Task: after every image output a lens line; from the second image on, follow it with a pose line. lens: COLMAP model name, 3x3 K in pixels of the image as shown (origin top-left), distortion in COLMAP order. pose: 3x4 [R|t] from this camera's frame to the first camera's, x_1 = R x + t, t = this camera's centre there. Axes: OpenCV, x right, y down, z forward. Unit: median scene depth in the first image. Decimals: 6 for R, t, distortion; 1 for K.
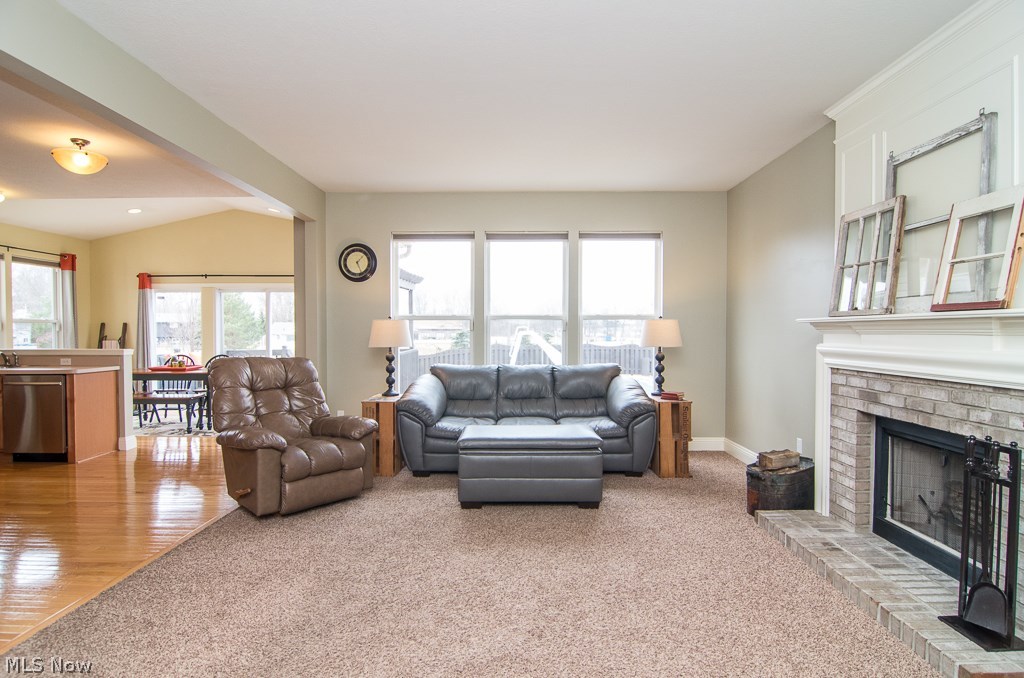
lens RADIAL K [[557.7, 0, 509.8], [0, 557.7, 342.9], [0, 0, 1]] dist [-0.001424, -0.011330]
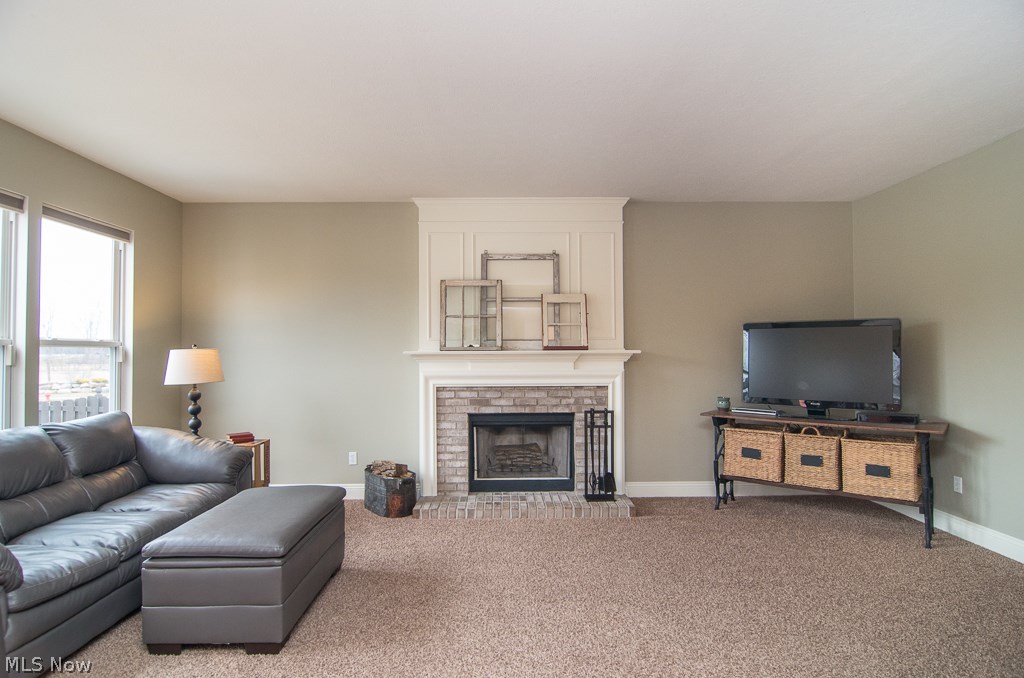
lens RADIAL K [[557.7, 0, 509.8], [0, 557.7, 342.9], [0, 0, 1]] dist [-0.001424, -0.011330]
pose [[-0.035070, 0.011087, 0.999323, -0.921624], [0.024671, 0.999643, -0.010225, -0.052673], [-0.999080, 0.024296, -0.035331, 0.969028]]
